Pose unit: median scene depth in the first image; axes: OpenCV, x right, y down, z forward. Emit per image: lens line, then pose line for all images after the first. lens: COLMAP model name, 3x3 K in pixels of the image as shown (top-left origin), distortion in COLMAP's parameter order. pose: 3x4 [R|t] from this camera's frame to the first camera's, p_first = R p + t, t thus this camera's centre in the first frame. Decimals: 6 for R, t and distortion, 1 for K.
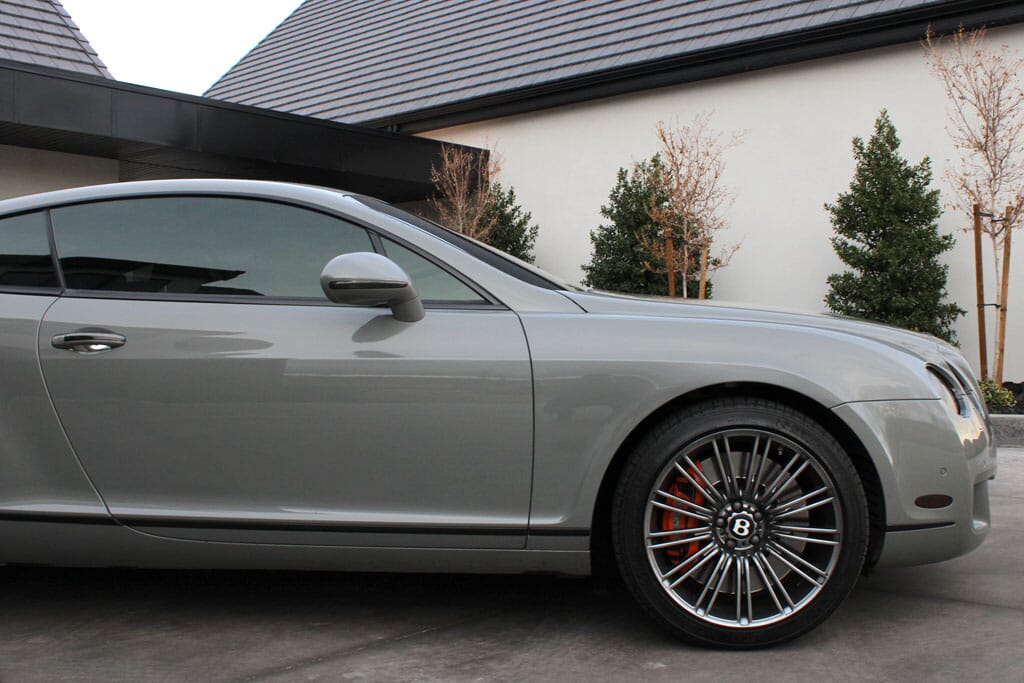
lens RADIAL K [[997.2, 0, 512.4], [0, 997.2, 366.9], [0, 0, 1]] dist [0.010917, 0.001650]
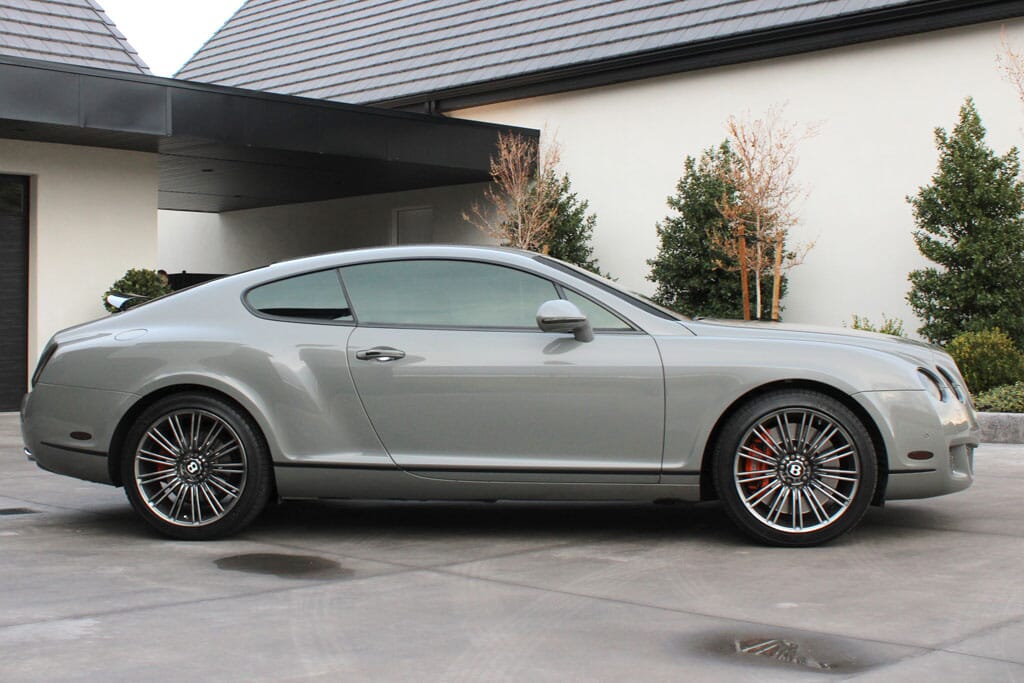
lens RADIAL K [[1191.9, 0, 467.9], [0, 1191.9, 349.1], [0, 0, 1]] dist [-0.015698, 0.070781]
pose [[0.997674, -0.003719, -0.068058, -0.030145], [0.002670, 0.999876, -0.015495, -0.000915], [0.068107, 0.015277, 0.997561, -0.173626]]
